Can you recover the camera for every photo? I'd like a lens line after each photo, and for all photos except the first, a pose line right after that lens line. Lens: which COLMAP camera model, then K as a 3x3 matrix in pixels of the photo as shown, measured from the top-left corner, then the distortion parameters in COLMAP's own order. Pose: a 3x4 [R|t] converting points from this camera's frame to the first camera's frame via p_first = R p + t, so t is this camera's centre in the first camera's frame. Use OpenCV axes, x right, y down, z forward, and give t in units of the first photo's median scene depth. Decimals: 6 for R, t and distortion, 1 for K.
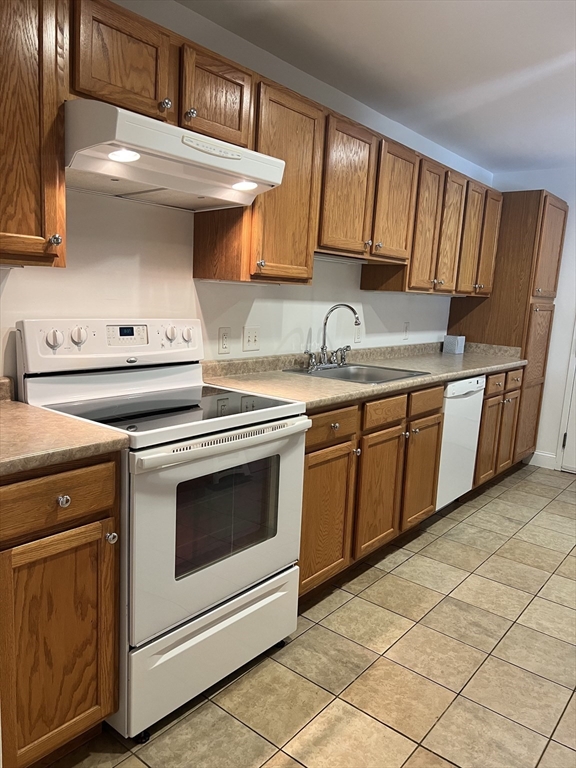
lens RADIAL K [[574.9, 0, 288.7], [0, 574.9, 383.8], [0, 0, 1]] dist [0.042872, -0.018844]
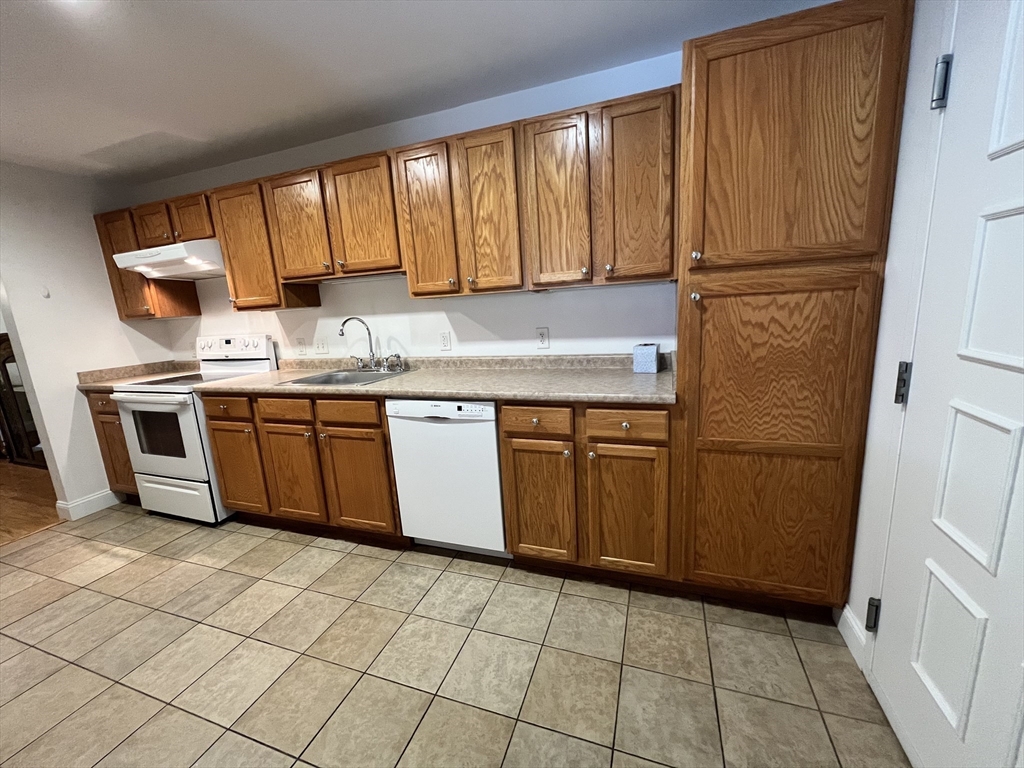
lens RADIAL K [[410.0, 0, 517.6], [0, 410.0, 380.6], [0, 0, 1]] dist [0.002540, 0.000526]
pose [[0.321308, 0.105391, -0.941092, 1.010667], [-0.069739, 0.993723, 0.087475, -0.108188], [0.944403, 0.037524, 0.326641, 1.056069]]
